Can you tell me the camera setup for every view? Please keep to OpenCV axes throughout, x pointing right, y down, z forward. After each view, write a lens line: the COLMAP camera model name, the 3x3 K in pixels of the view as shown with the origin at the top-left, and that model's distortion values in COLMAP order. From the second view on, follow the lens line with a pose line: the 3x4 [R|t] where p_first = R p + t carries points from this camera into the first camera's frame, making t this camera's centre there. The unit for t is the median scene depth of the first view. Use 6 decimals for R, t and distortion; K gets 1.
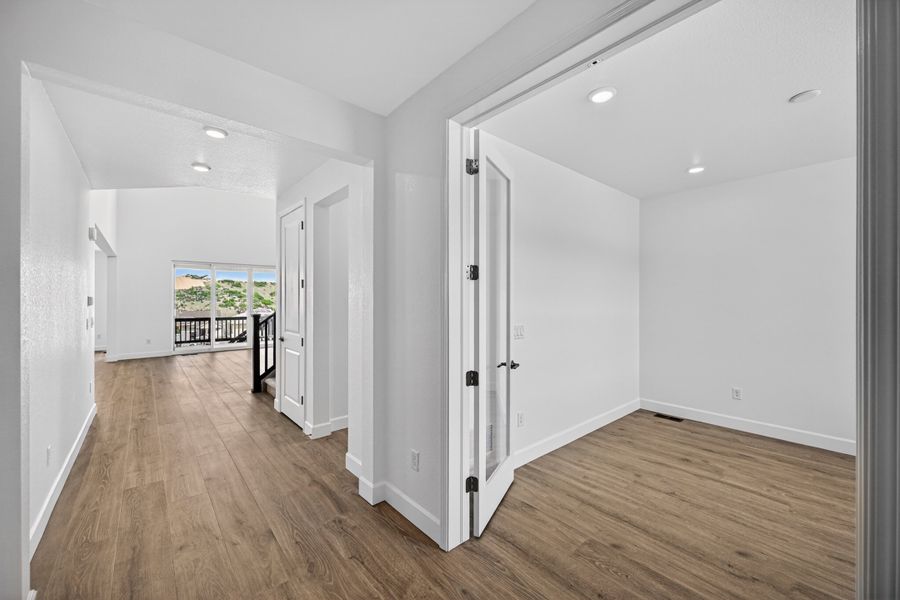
lens RADIAL K [[353.8, 0, 445.0], [0, 353.8, 298.4], [0, 0, 1]] dist [-0.003934, 0.000892]
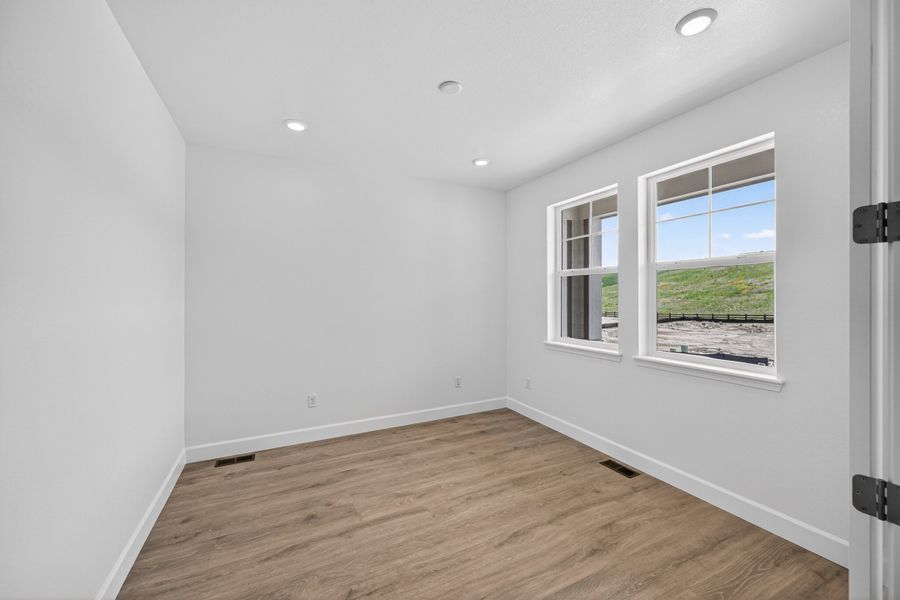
lens RADIAL K [[353.8, 0, 451.6], [0, 353.8, 293.8], [0, 0, 1]] dist [-0.003934, 0.000892]
pose [[0.231667, 0.010457, 0.972739, 0.044183], [0.003172, 0.999929, -0.011504, 0.012913], [-0.972790, 0.005750, 0.231618, 0.493014]]
